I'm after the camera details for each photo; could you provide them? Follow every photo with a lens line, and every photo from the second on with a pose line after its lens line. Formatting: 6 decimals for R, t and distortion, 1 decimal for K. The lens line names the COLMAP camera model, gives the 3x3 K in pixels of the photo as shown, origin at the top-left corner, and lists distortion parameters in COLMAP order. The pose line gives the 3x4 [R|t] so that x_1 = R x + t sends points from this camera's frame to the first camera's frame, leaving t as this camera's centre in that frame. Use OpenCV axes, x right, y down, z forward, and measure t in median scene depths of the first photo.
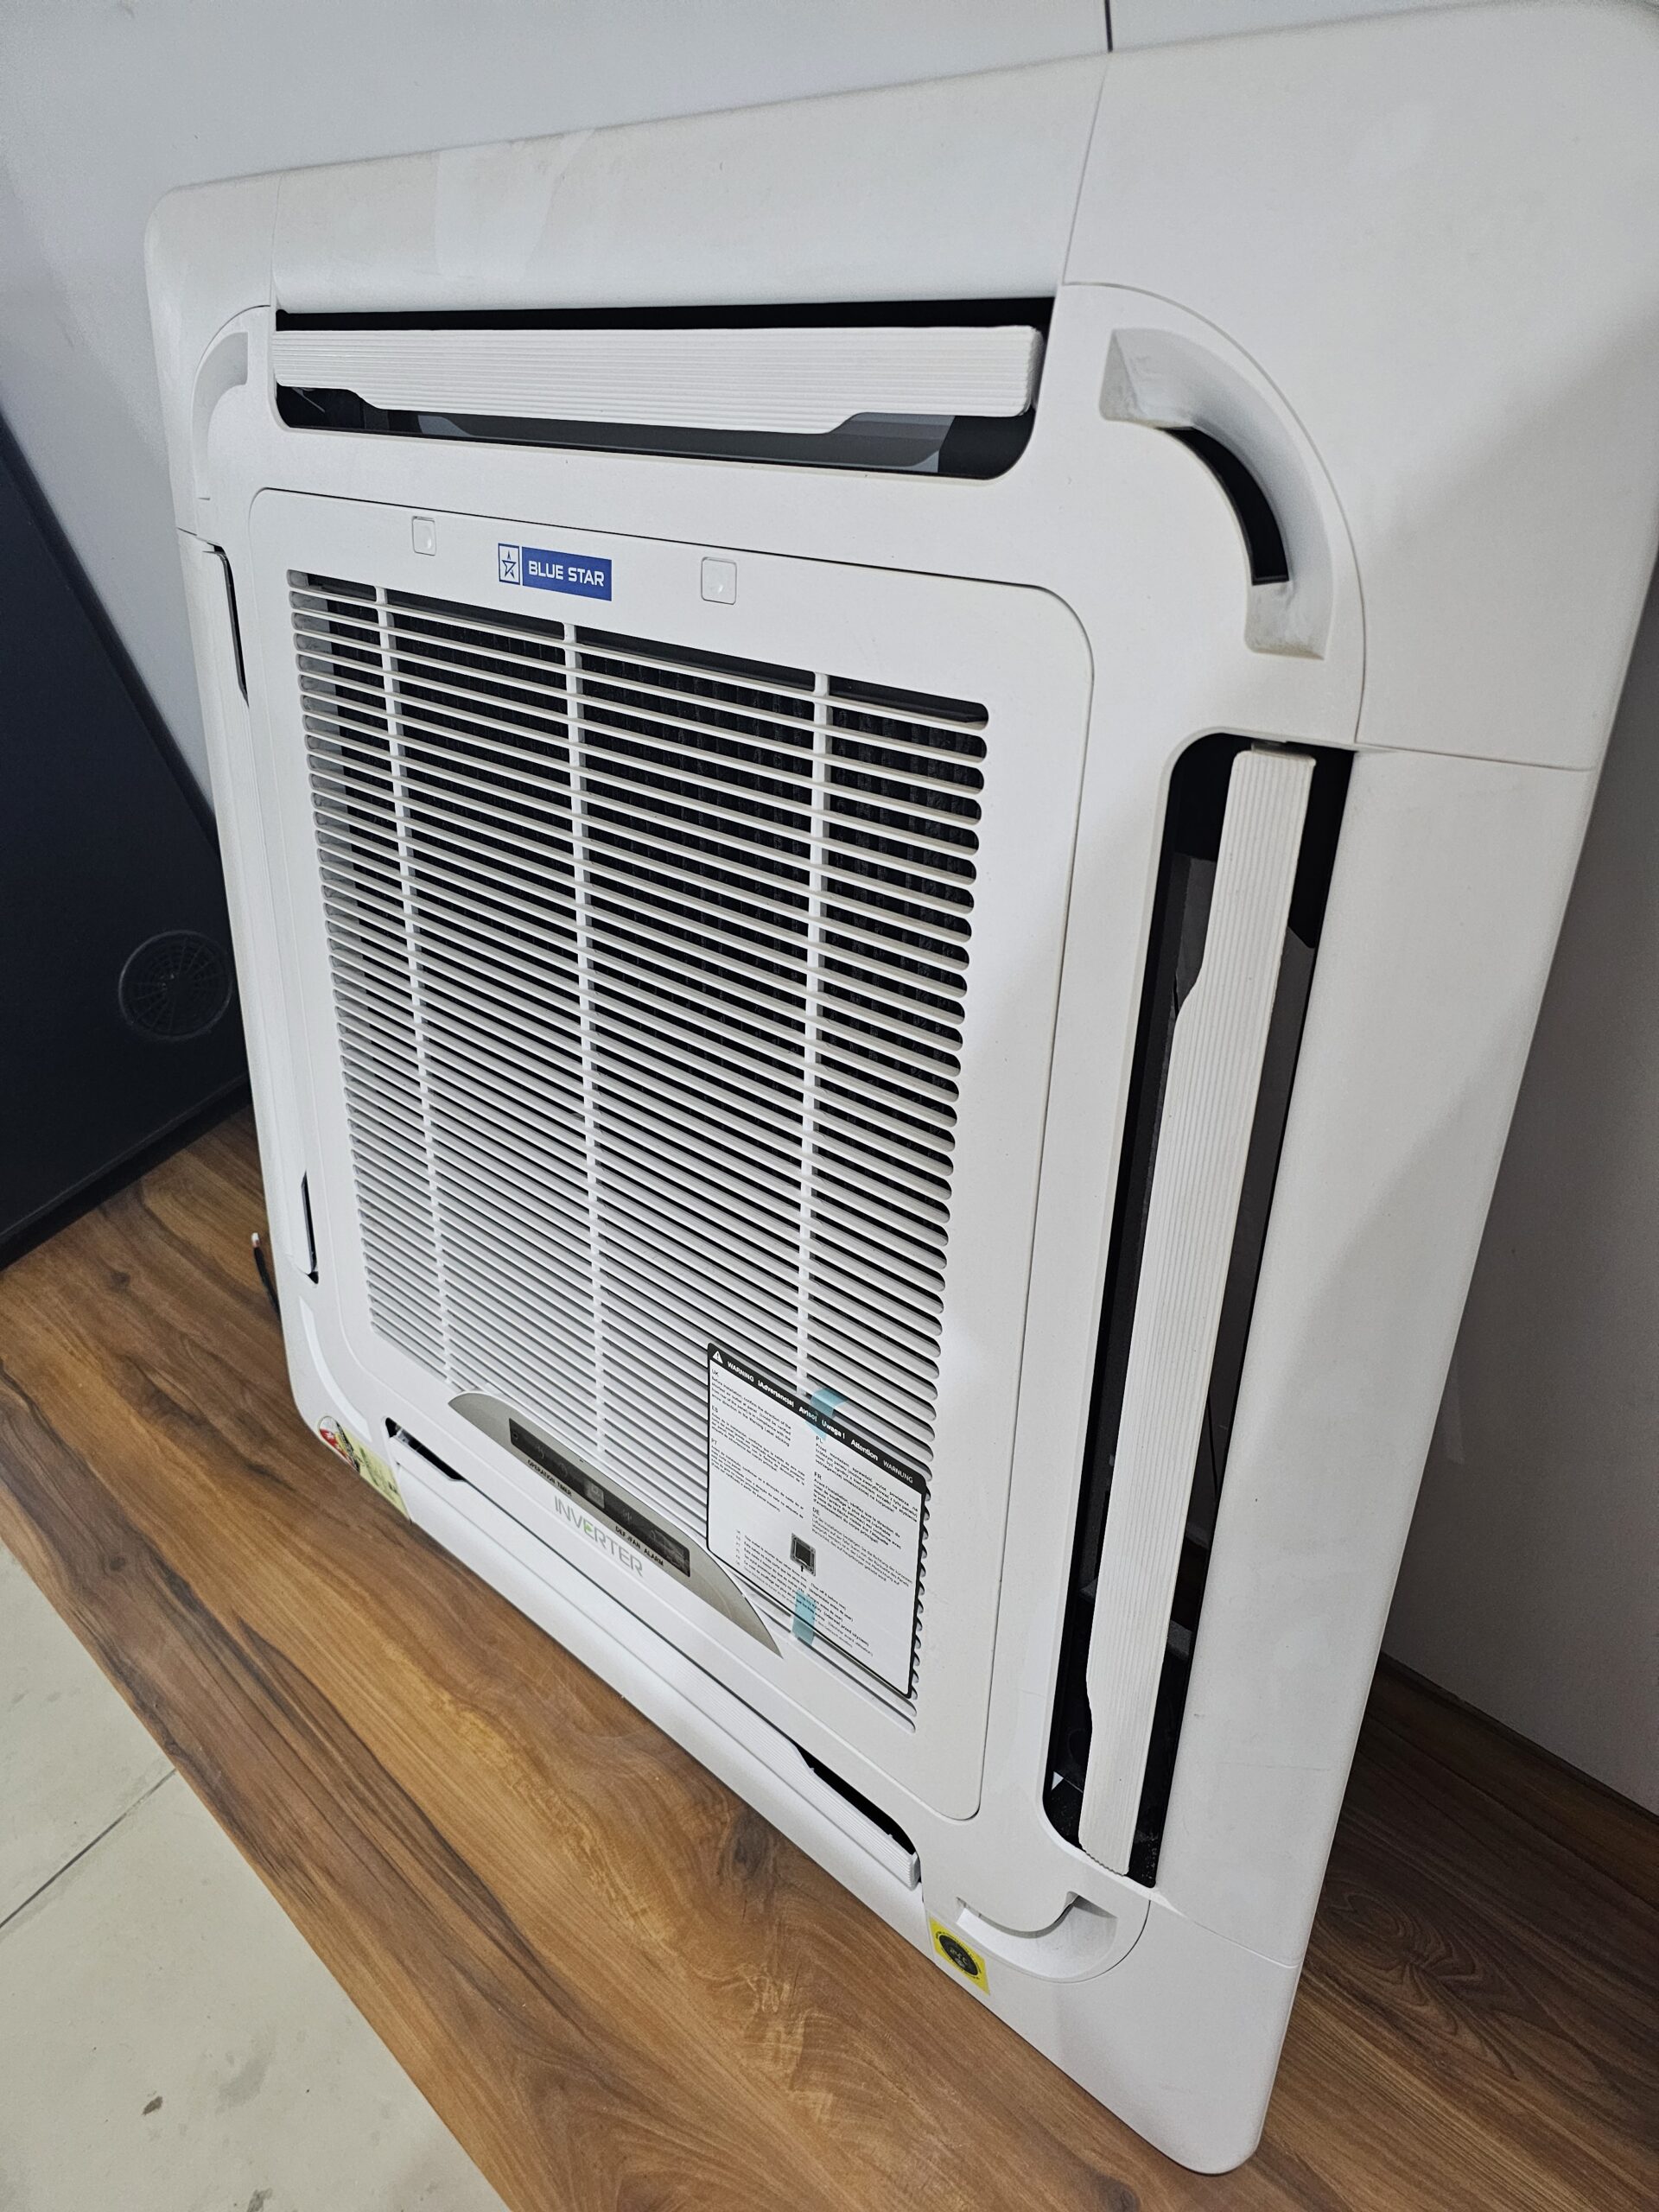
lens RADIAL K [[1499.9, 0, 829.5], [0, 1499.9, 1106.0], [0, 0, 1]] dist [0.031712, -0.028332]
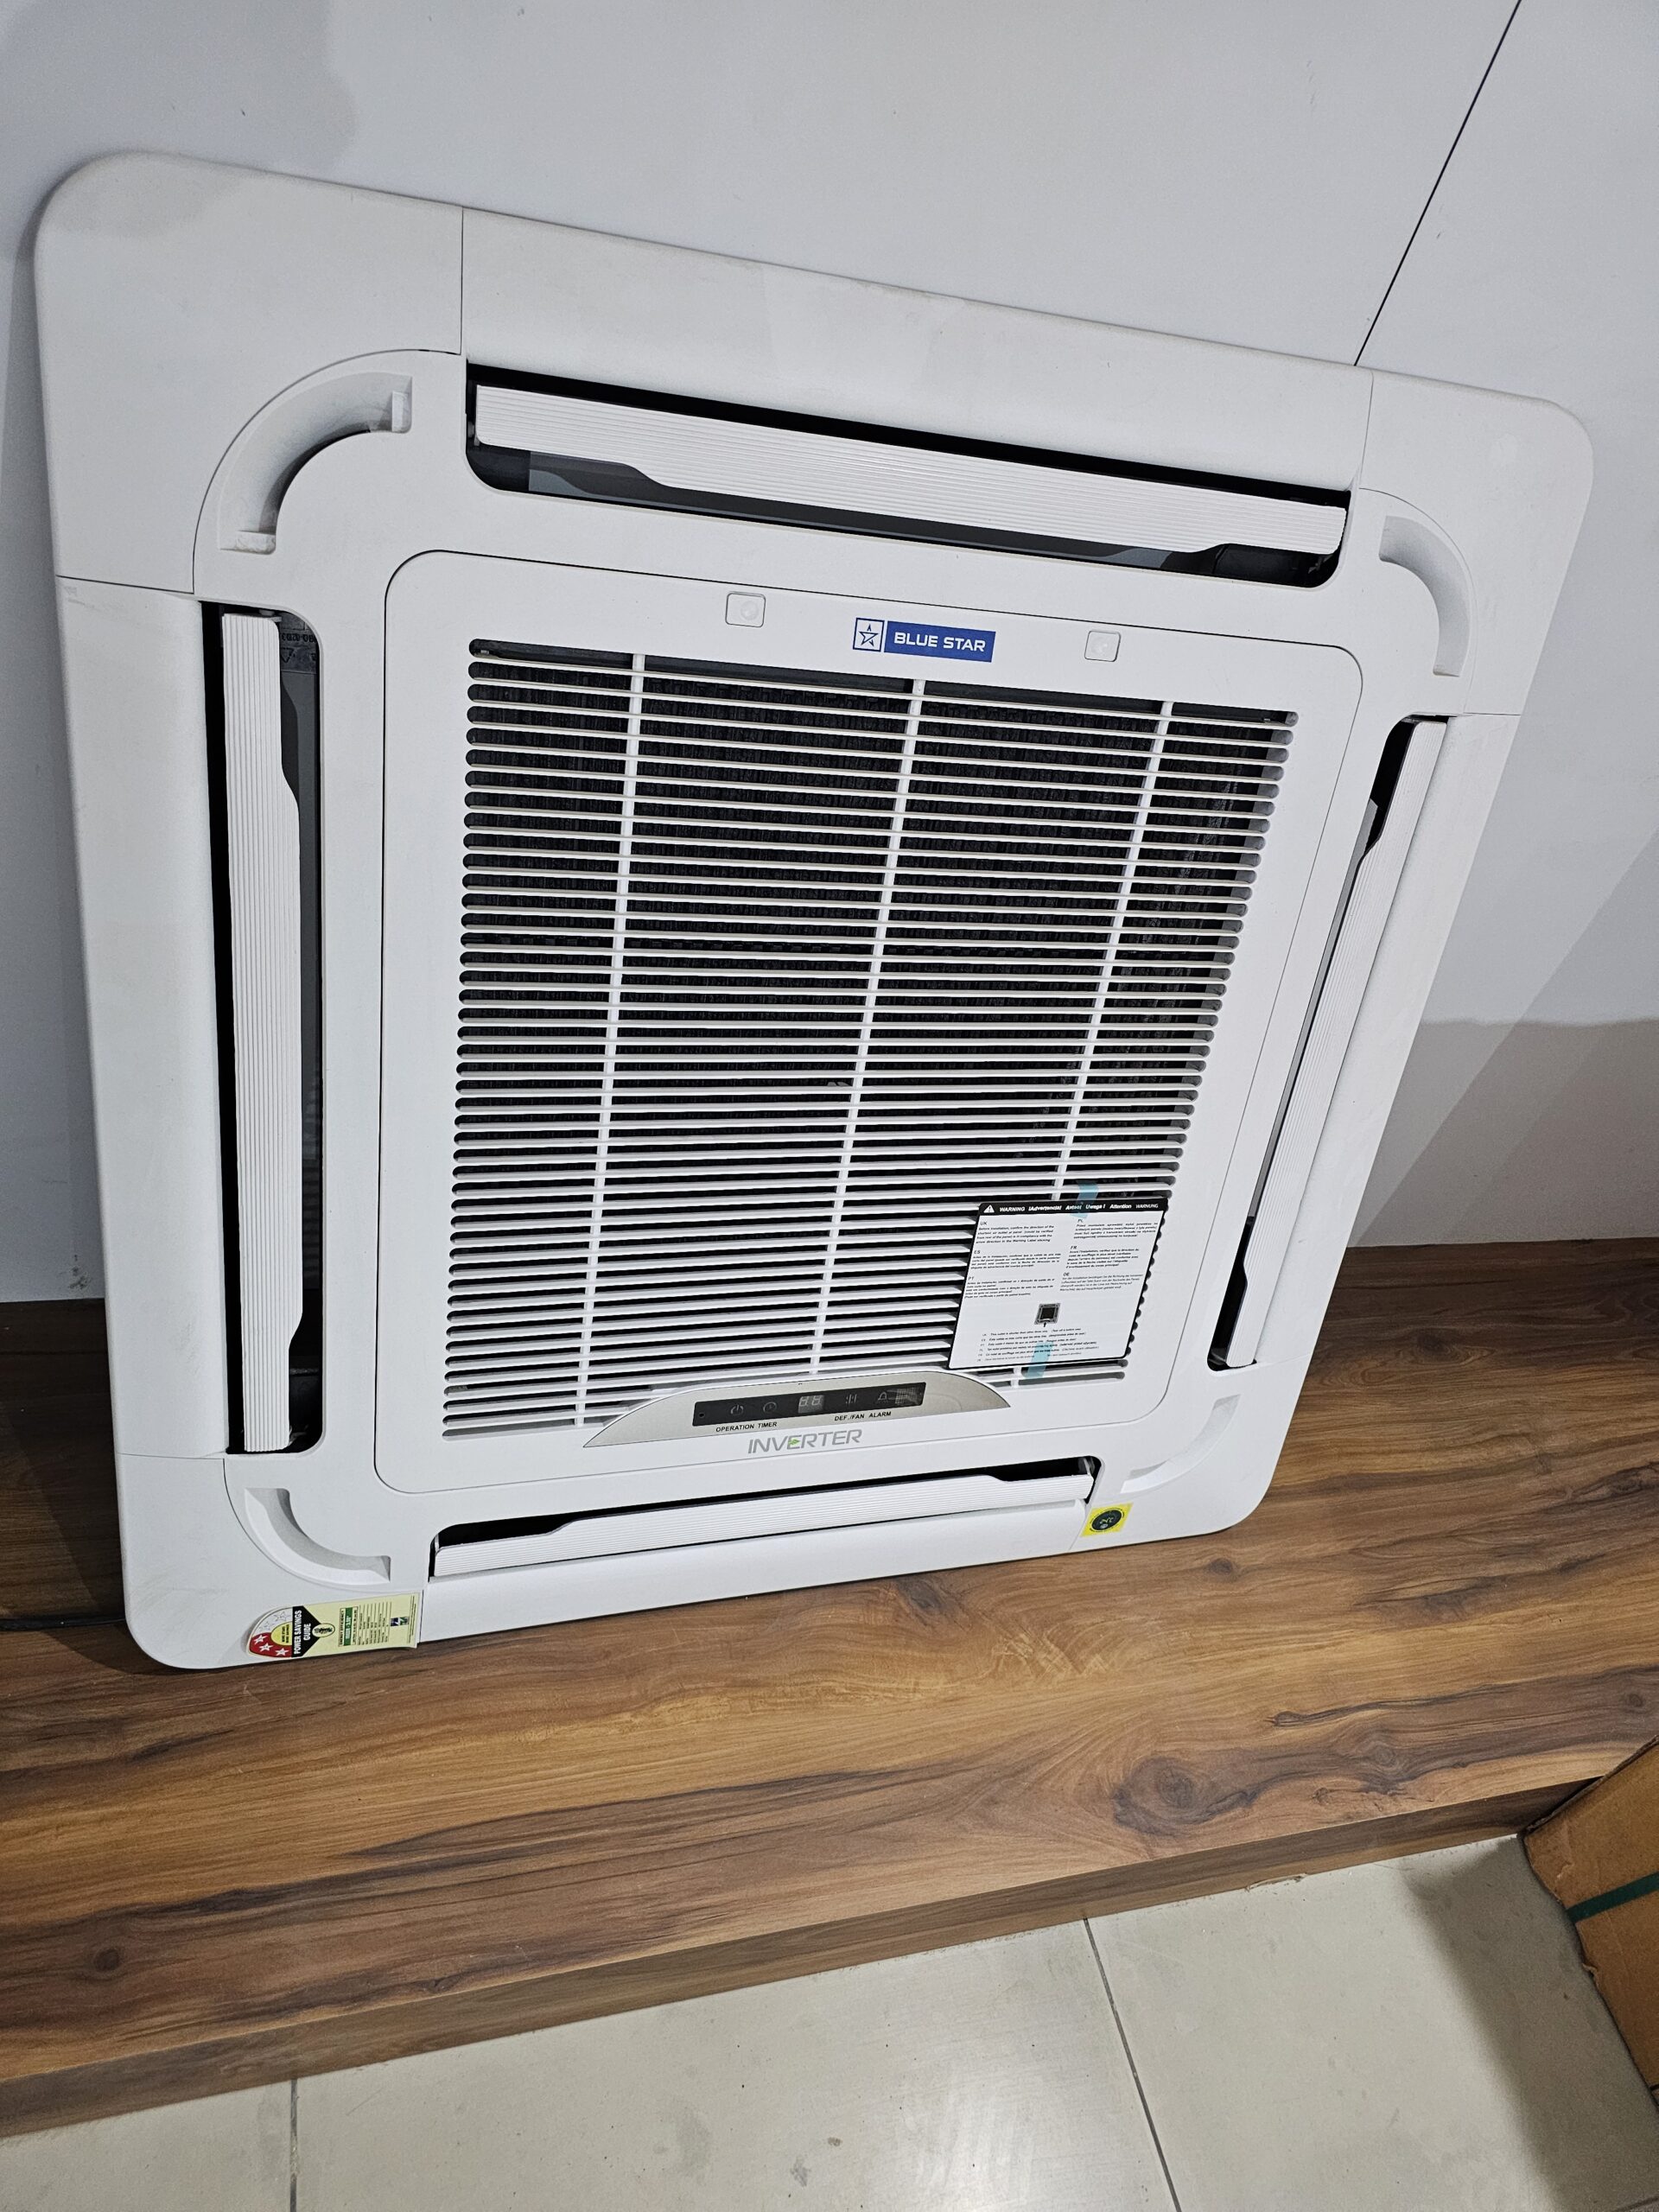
lens RADIAL K [[1479.2, 0, 832.2], [0, 1479.2, 1067.1], [0, 0, 1]] dist [0.059986, -0.070026]
pose [[0.480184, -0.317803, 0.817572, -1.013492], [0.262554, 0.941401, 0.211731, -0.230501], [-0.836952, 0.112987, 0.535486, 0.340165]]
